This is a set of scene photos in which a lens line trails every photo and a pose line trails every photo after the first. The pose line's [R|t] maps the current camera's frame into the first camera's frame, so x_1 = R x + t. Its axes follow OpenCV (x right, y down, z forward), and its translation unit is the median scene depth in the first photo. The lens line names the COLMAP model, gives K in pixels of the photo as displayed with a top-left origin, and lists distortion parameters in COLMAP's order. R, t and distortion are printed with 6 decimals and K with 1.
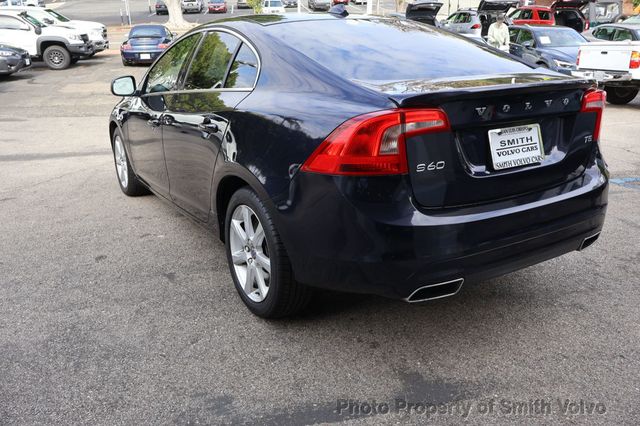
lens RADIAL K [[538.7, 0, 316.3], [0, 538.7, 216.5], [0, 0, 1]] dist [0.000127, -0.004411]
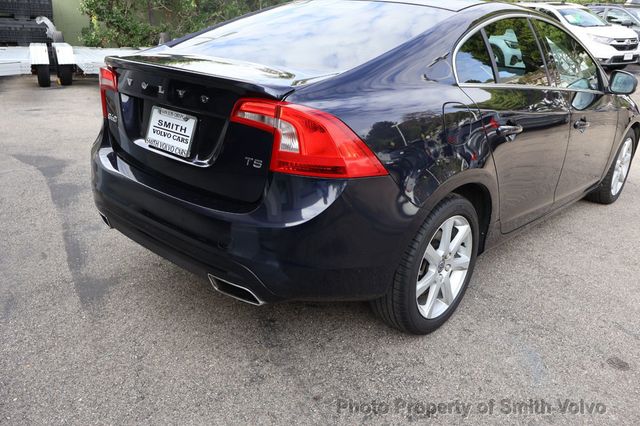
lens RADIAL K [[538.7, 0, 320.0], [0, 538.7, 215.3], [0, 0, 1]] dist [0.000127, -0.004411]
pose [[0.274874, 0.367477, -0.888484, 1.379793], [-0.345081, 0.900217, 0.265571, -0.348252], [0.897420, 0.233601, 0.374256, 0.921358]]
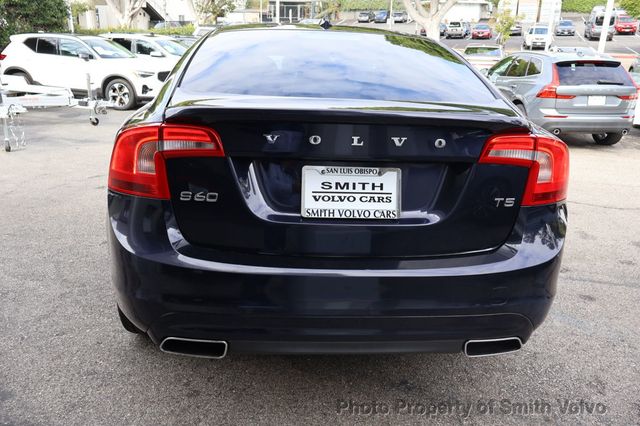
lens RADIAL K [[538.7, 0, 321.9], [0, 538.7, 208.5], [0, 0, 1]] dist [0.000127, -0.004411]
pose [[0.886475, 0.168850, -0.430873, 0.672149], [-0.192877, 0.981145, -0.012334, -0.091708], [0.420666, 0.094039, 0.902328, 0.300238]]
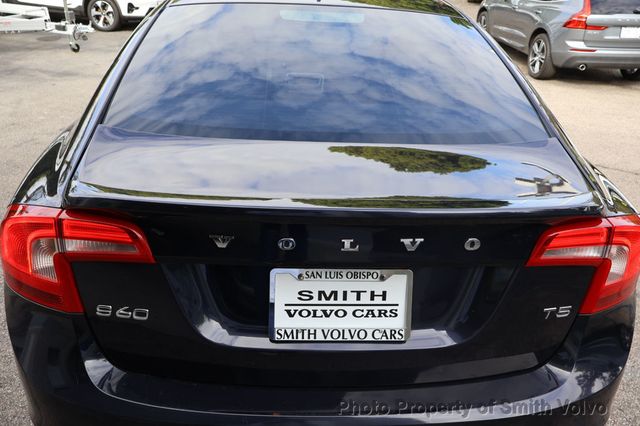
lens RADIAL K [[538.7, 0, 322.6], [0, 538.7, 211.7], [0, 0, 1]] dist [0.000127, -0.004411]
pose [[0.881610, 0.249073, -0.400907, 0.551664], [-0.203123, 0.966956, 0.154068, -0.300414], [0.426034, -0.054394, 0.903071, 0.519169]]
